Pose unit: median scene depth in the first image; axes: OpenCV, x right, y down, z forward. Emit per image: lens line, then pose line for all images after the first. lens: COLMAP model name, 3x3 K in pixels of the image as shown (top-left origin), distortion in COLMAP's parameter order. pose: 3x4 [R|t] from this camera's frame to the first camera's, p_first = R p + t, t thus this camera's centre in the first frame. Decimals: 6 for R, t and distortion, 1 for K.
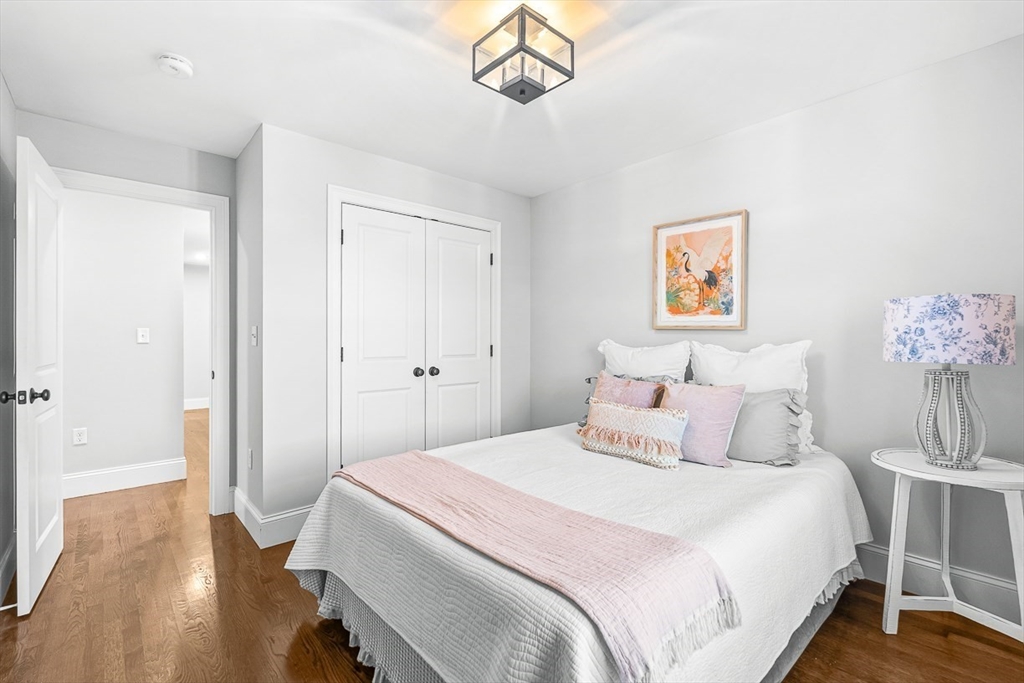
lens RADIAL K [[458.1, 0, 516.9], [0, 458.1, 333.2], [0, 0, 1]] dist [-0.003809, 0.001655]
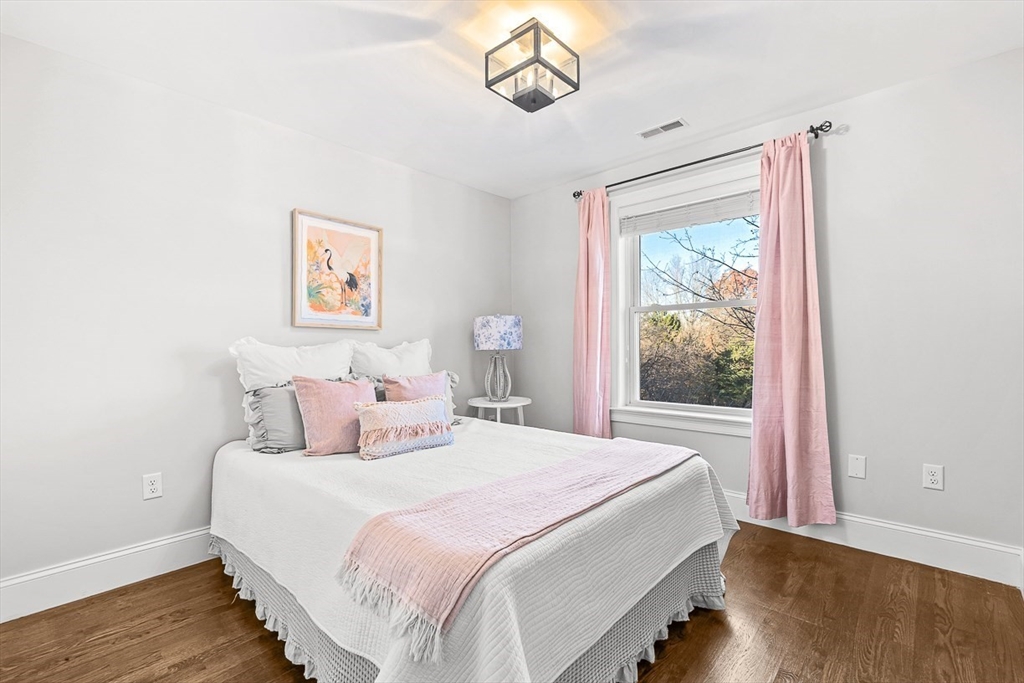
lens RADIAL K [[458.1, 0, 515.6], [0, 458.1, 349.9], [0, 0, 1]] dist [-0.003809, 0.001655]
pose [[-0.096154, -0.011054, 0.995305, -0.681474], [-0.002972, 0.999937, 0.010818, 0.028729], [-0.995362, -0.001918, -0.096181, 0.730839]]
